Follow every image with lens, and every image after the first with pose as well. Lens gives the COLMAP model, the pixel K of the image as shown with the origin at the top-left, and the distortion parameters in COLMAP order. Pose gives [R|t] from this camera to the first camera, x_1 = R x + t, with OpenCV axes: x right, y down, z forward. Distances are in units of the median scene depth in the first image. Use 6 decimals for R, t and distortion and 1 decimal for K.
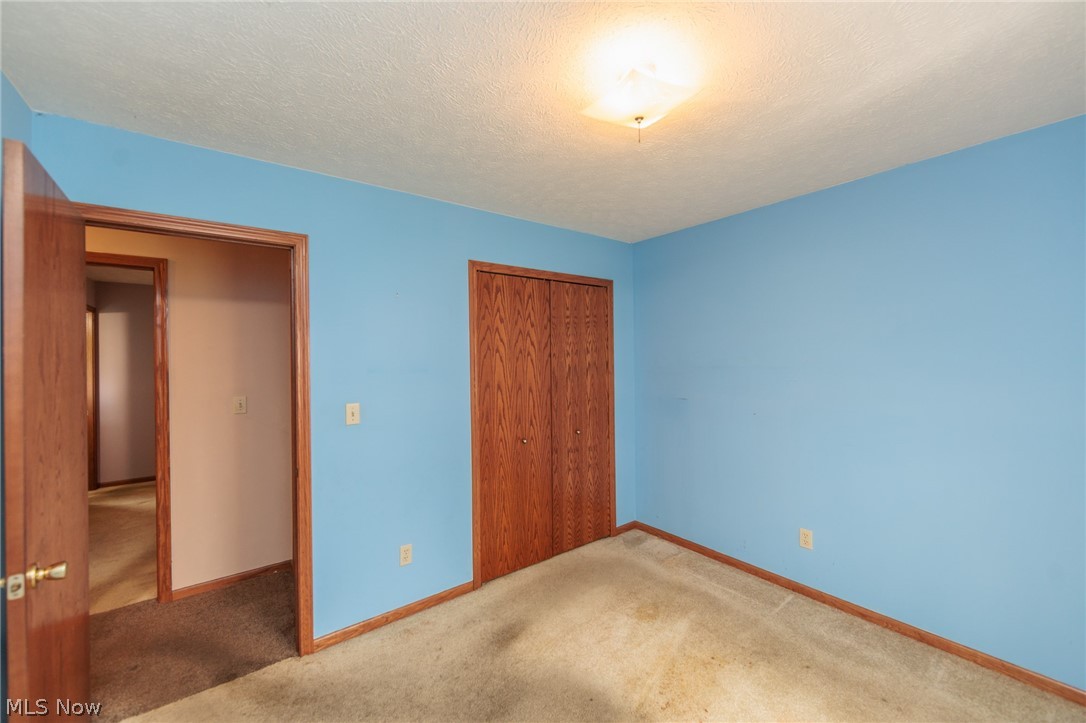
lens RADIAL K [[420.1, 0, 544.3], [0, 420.1, 358.0], [0, 0, 1]] dist [-0.001650, 0.000209]
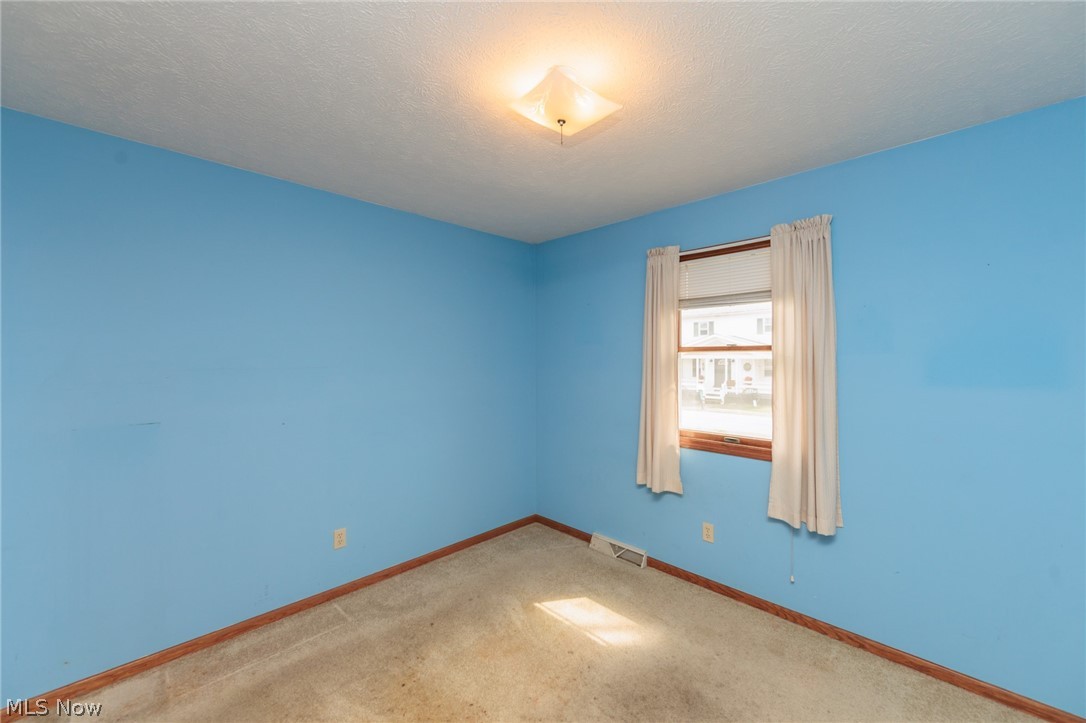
lens RADIAL K [[420.1, 0, 544.3], [0, 420.1, 358.0], [0, 0, 1]] dist [-0.001650, 0.000209]
pose [[-0.137040, 0.014421, 0.990461, -0.544706], [-0.000336, 0.999893, -0.014605, 0.019334], [-0.990565, -0.002335, -0.137021, 0.817472]]
